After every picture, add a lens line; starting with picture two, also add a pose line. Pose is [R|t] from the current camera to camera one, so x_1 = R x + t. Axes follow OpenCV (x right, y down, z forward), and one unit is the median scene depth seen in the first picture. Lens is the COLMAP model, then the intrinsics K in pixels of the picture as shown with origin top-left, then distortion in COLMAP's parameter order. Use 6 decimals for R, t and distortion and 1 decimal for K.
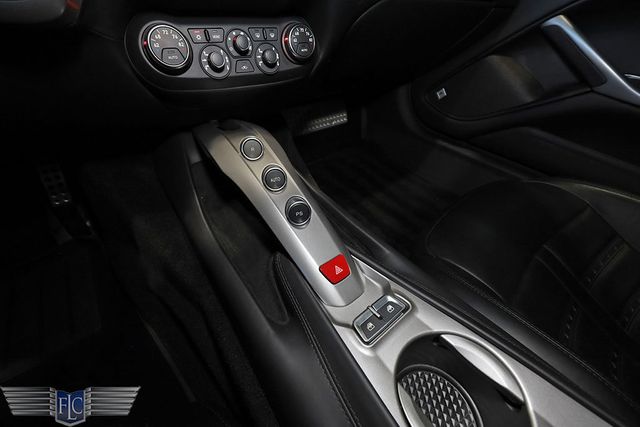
lens RADIAL K [[258.6, 0, 320.0], [0, 258.6, 213.5], [0, 0, 1]] dist [-0.020872, -0.000109]
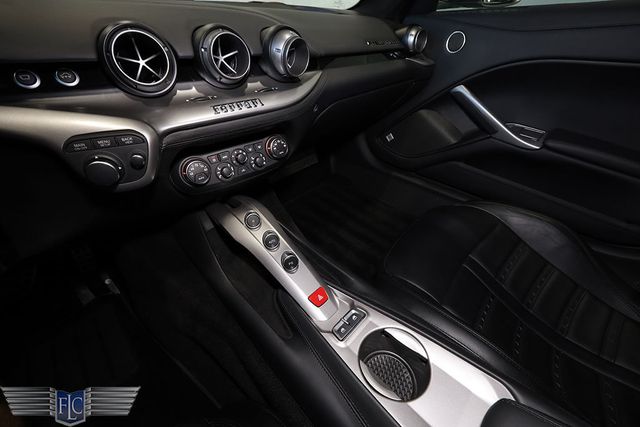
lens RADIAL K [[258.6, 0, 320.0], [0, 258.6, 213.5], [0, 0, 1]] dist [-0.020872, -0.000109]
pose [[0.990706, -0.117116, 0.069175, 0.017447], [0.121603, 0.990470, -0.064672, -0.158661], [-0.060942, 0.072483, 0.995506, -0.508943]]
